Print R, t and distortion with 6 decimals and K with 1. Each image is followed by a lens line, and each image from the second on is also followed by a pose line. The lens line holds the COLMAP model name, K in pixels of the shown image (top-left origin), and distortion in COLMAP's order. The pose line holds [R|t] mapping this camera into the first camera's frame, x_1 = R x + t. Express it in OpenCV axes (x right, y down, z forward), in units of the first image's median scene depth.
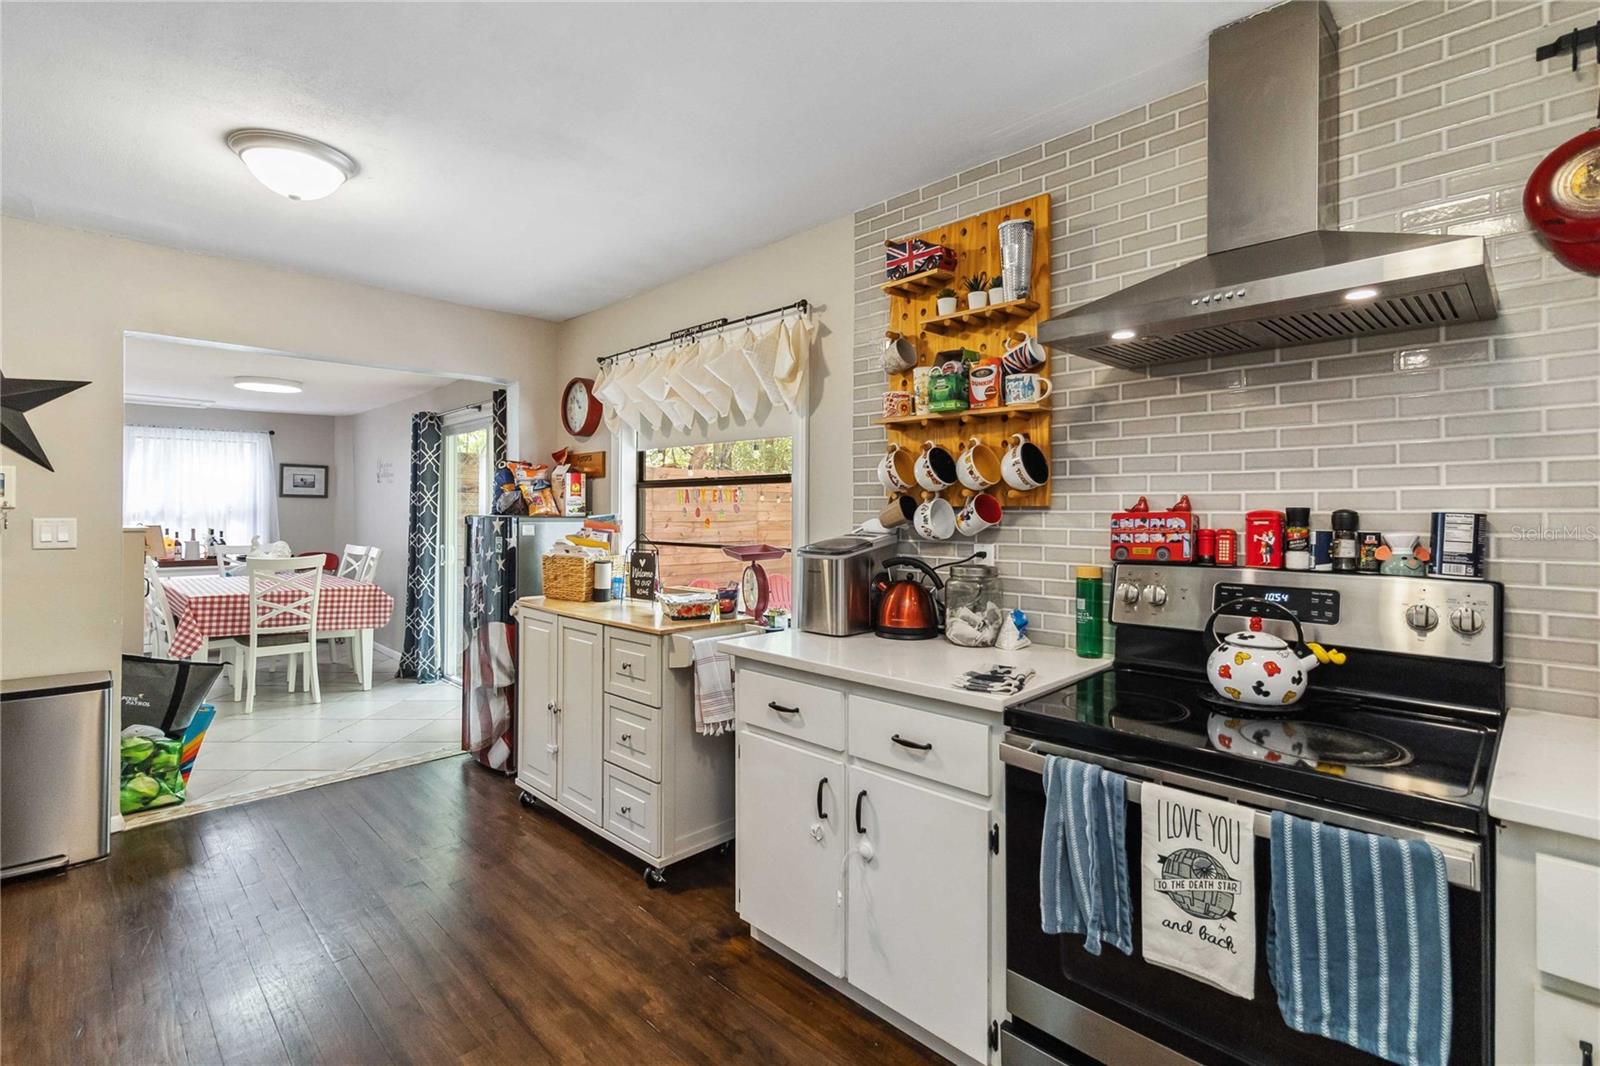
lens RADIAL K [[743.8, 0, 797.6], [0, 743.8, 504.0], [0, 0, 1]] dist [0.000666, 0.001242]
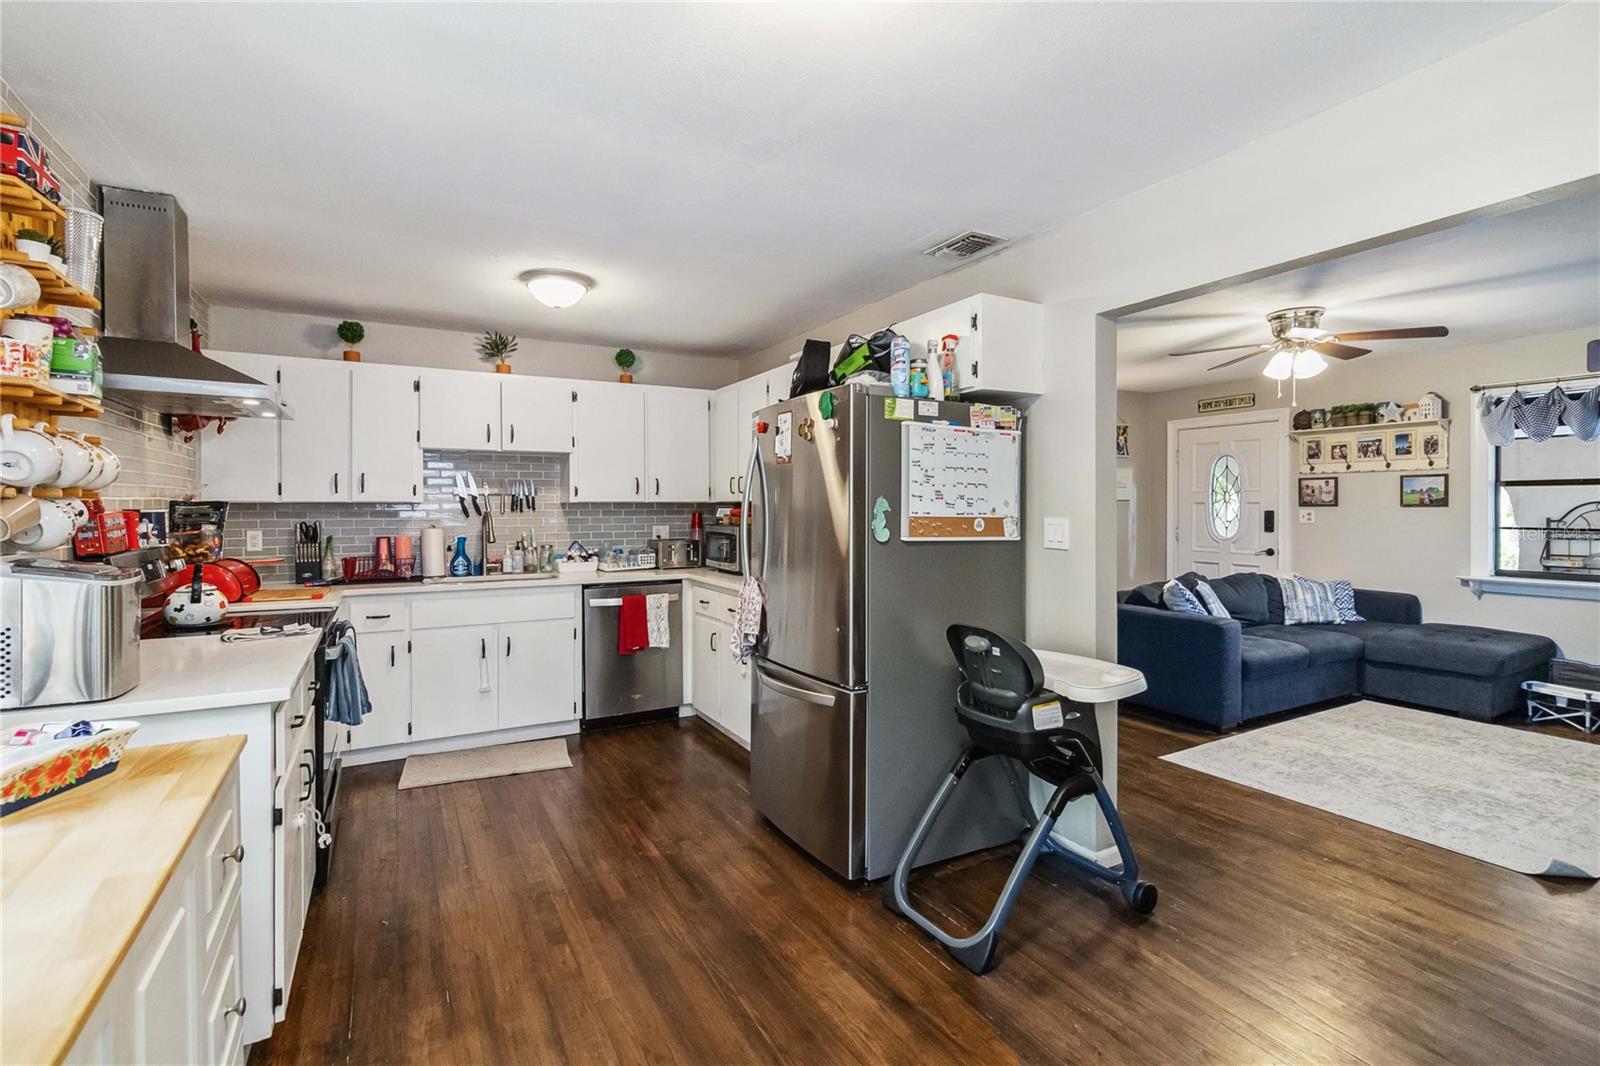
lens RADIAL K [[743.8, 0, 804.2], [0, 743.8, 515.5], [0, 0, 1]] dist [0.000666, 0.001242]
pose [[-0.963988, -0.005222, 0.265893, -0.794116], [-0.004401, 0.999984, 0.003685, 0.004337], [-0.265908, 0.002382, -0.963995, 1.549479]]
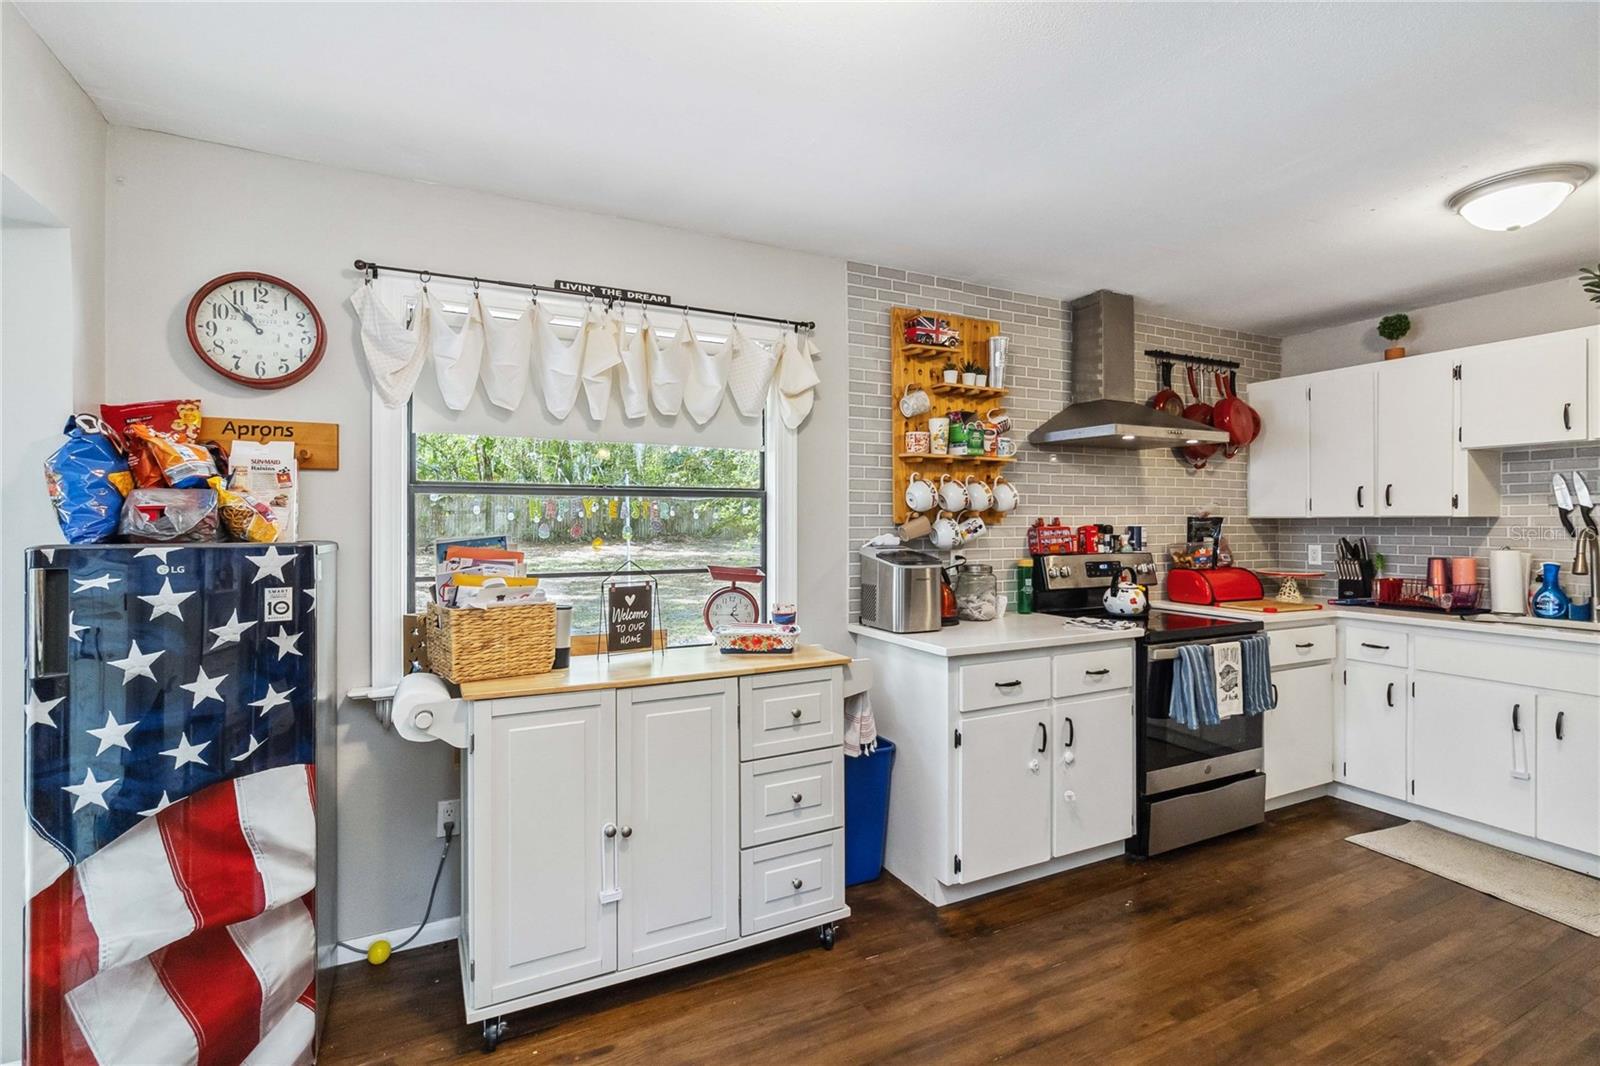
lens RADIAL K [[743.8, 0, 798.4], [0, 743.8, 523.0], [0, 0, 1]] dist [0.000666, 0.001242]
pose [[0.309946, -0.004755, 0.950742, -1.186031], [-0.006787, 0.999951, 0.007214, -0.005824], [-0.950730, -0.008688, 0.309899, 0.845109]]
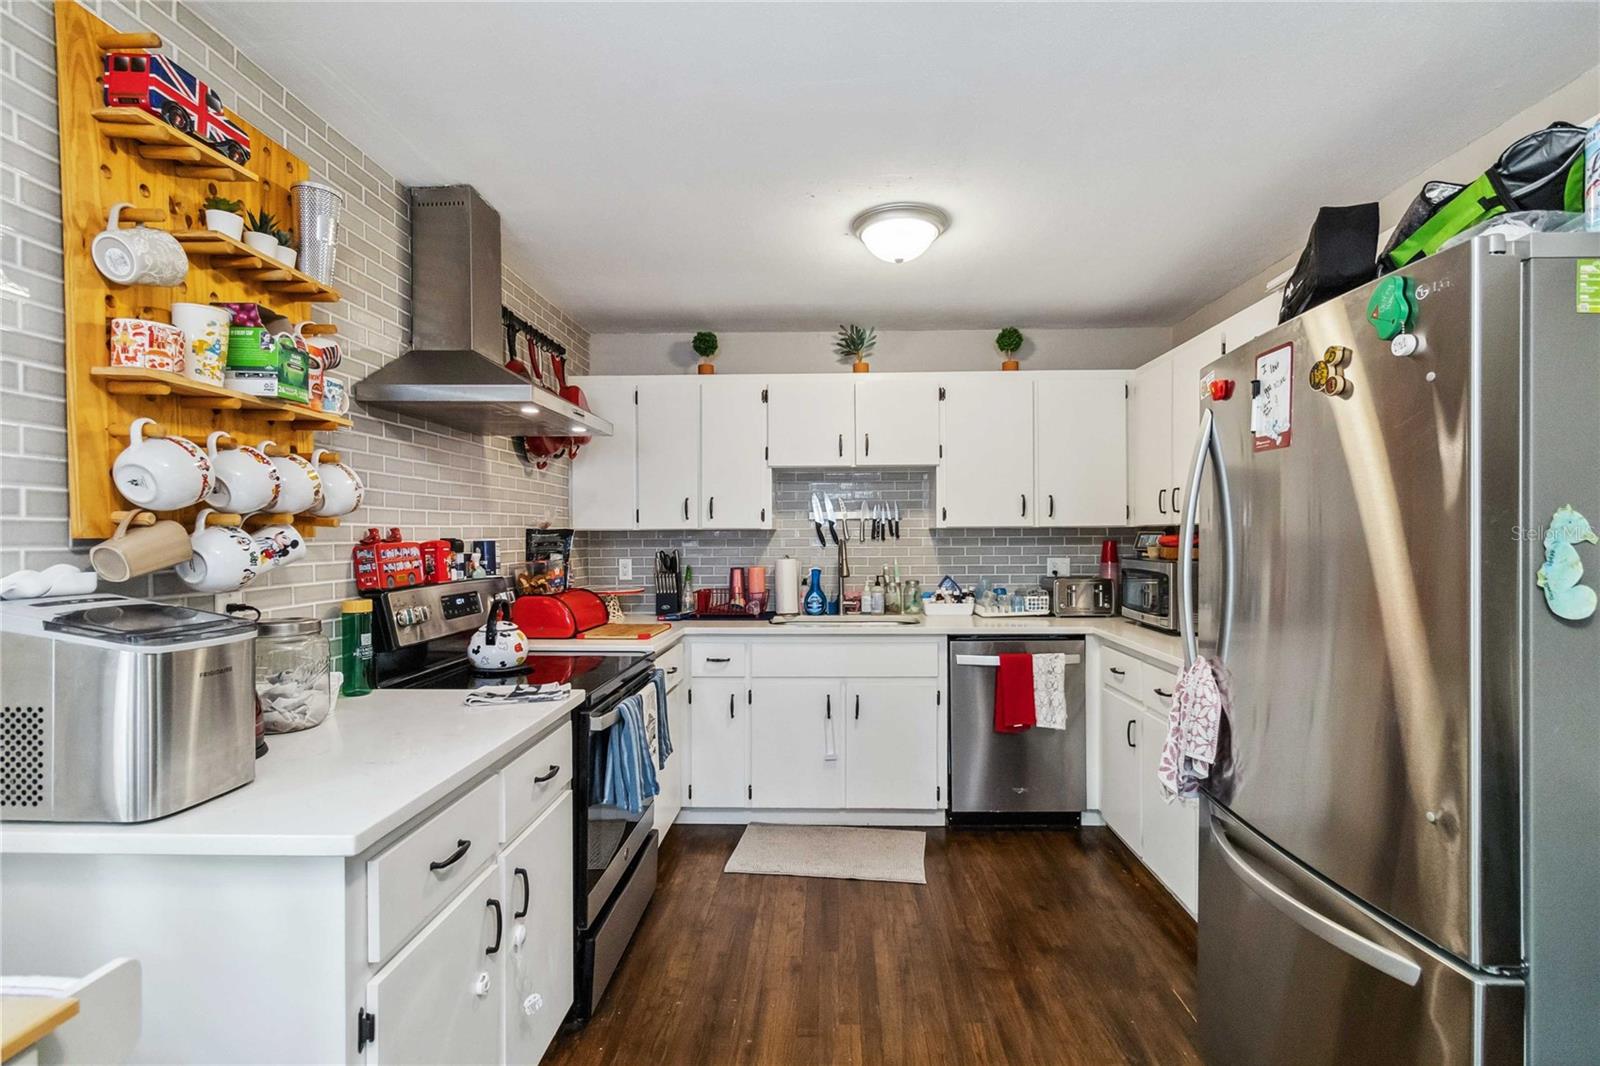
lens RADIAL K [[743.8, 0, 813.5], [0, 743.8, 537.9], [0, 0, 1]] dist [0.000666, 0.001242]
pose [[-0.692759, -0.003415, 0.721161, -0.617458], [-0.004155, 0.999991, 0.000744, 0.000229], [-0.721158, -0.002481, -0.692767, 1.083861]]
